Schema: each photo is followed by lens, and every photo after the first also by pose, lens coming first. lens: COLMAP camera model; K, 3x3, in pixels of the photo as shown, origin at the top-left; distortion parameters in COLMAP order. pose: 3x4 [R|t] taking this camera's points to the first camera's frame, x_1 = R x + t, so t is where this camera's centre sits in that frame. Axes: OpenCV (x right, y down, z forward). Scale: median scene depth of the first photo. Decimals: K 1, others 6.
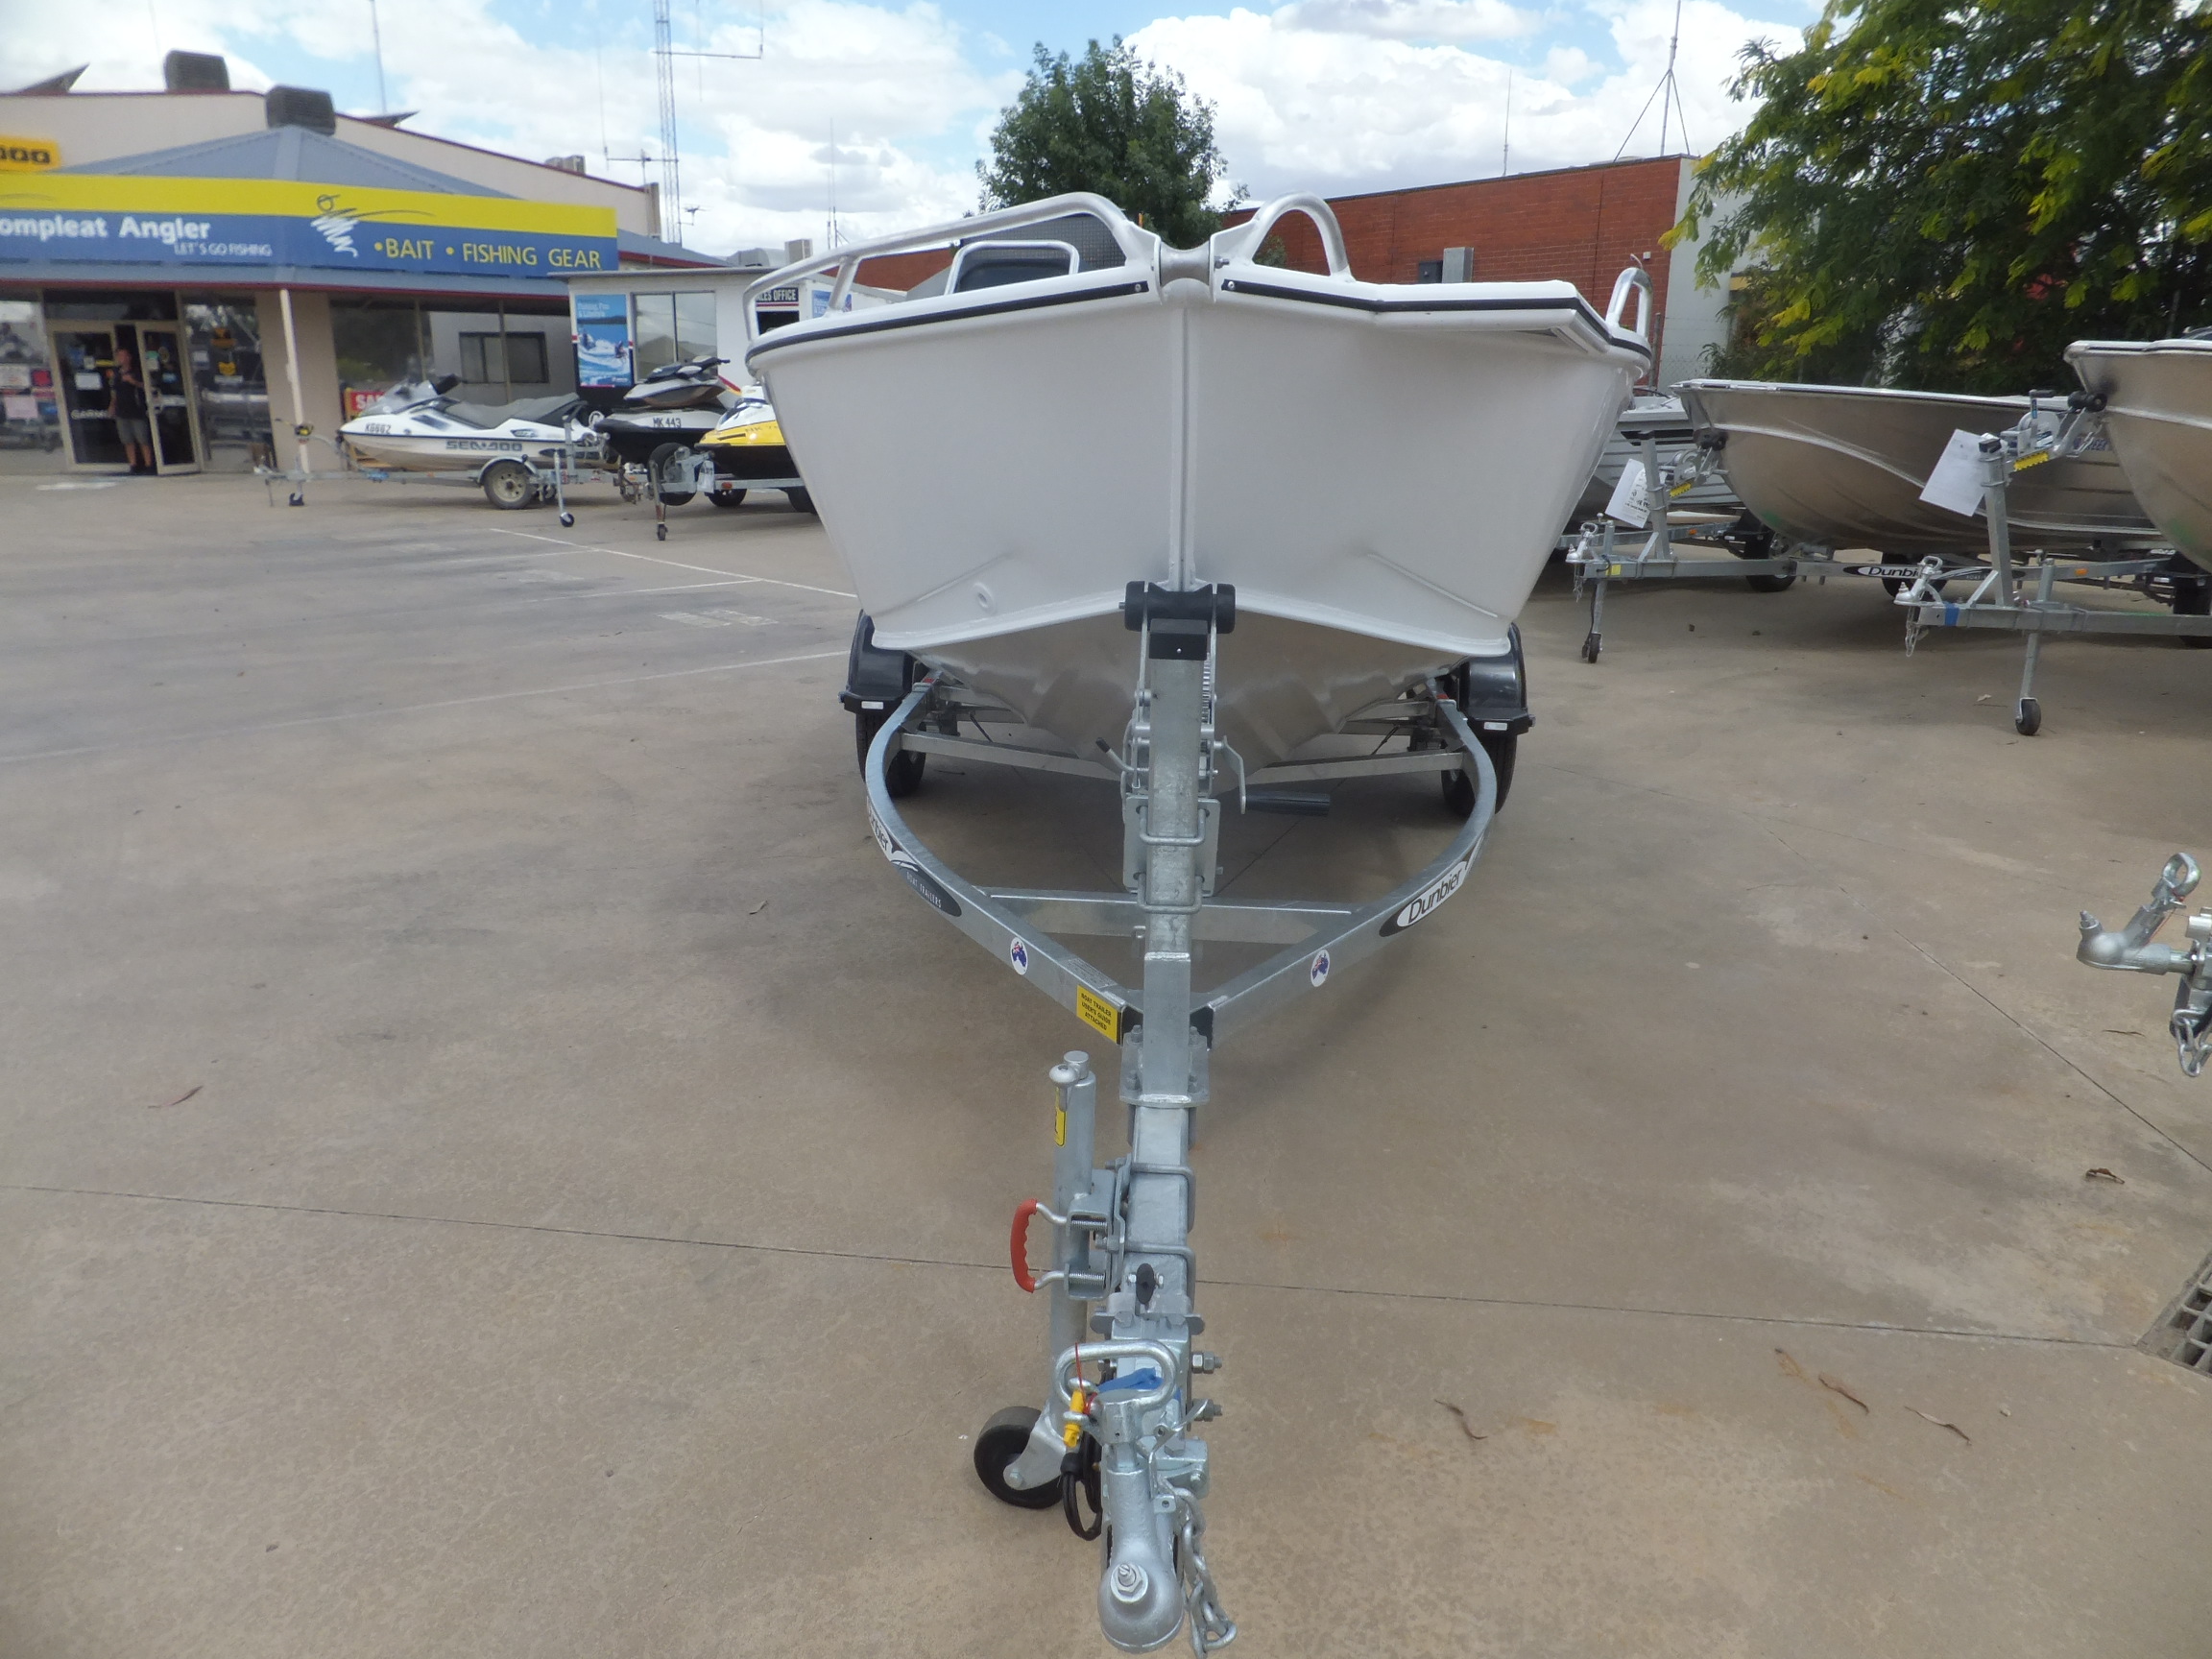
lens RADIAL K [[1507.6, 0, 1065.2], [0, 1507.6, 821.6], [0, 0, 1]] dist [-0.021210, 0.032326]
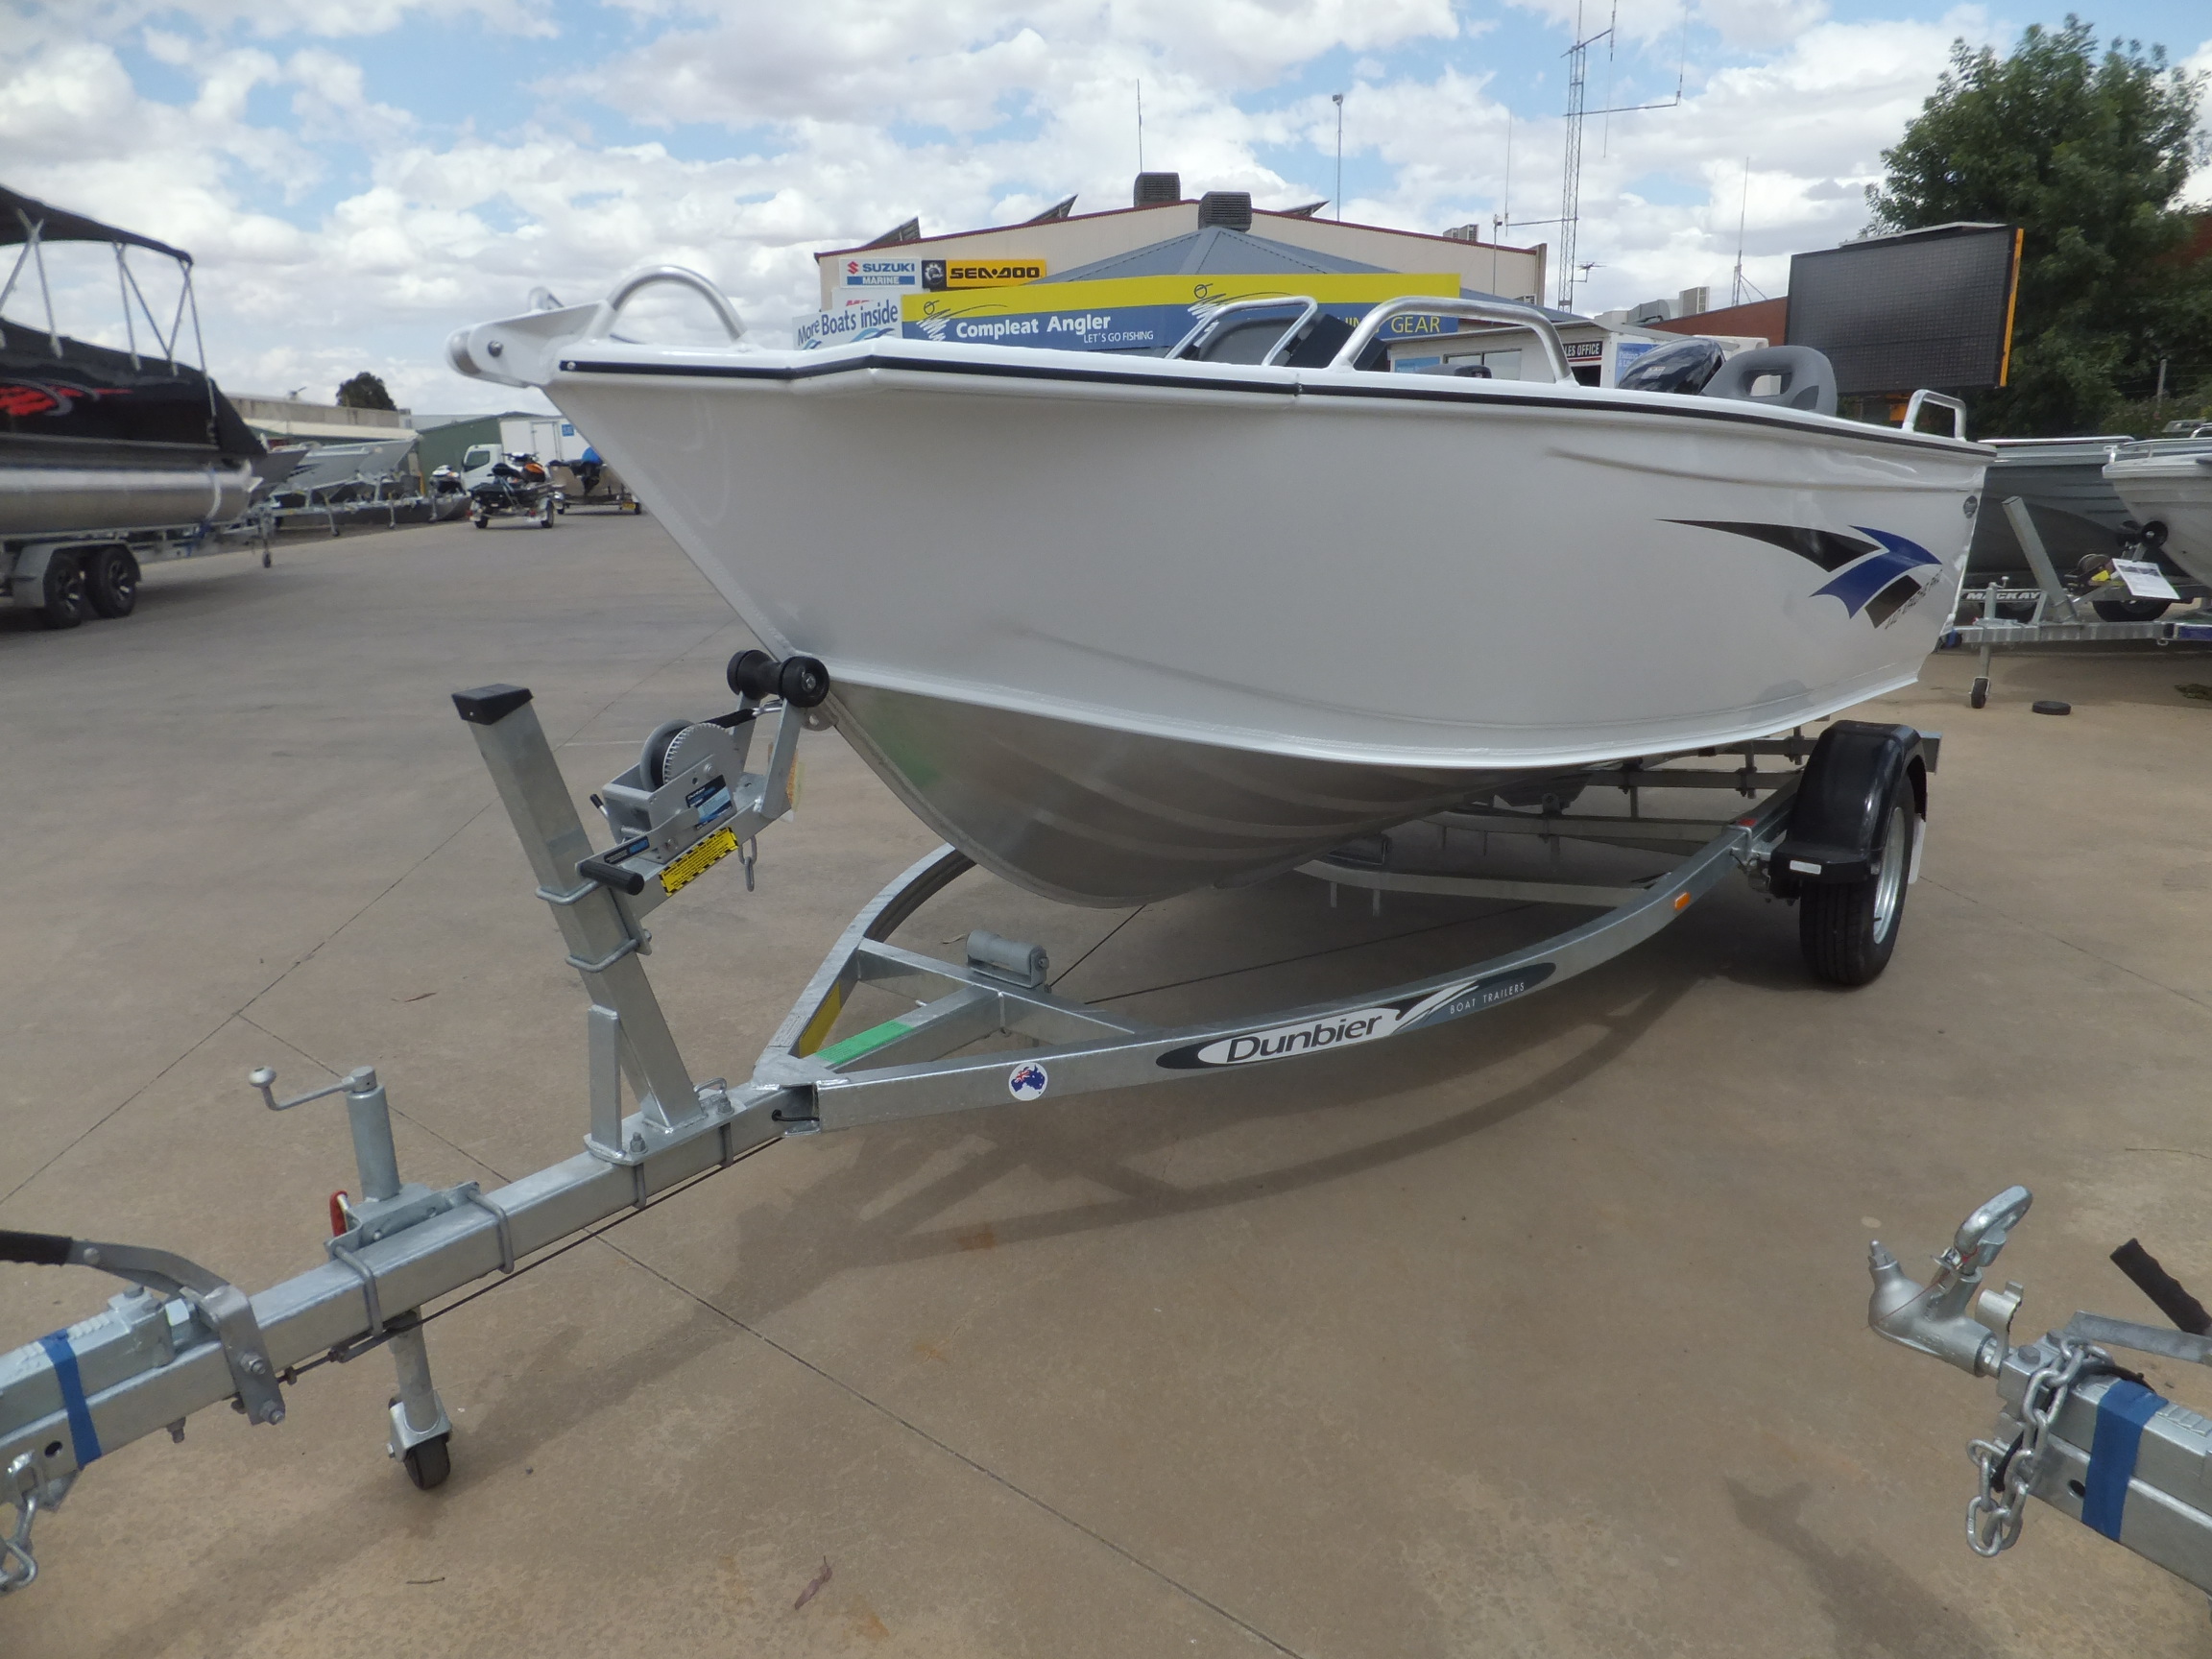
lens RADIAL K [[1486.1, 0, 1106.0], [0, 1486.1, 829.5], [0, 0, 1]] dist [-0.001477, 0.014115]
pose [[0.825986, 0.122376, -0.550247, 0.101494], [-0.137333, 0.990424, 0.014119, -0.010943], [0.546706, 0.063905, 0.834882, 0.038134]]
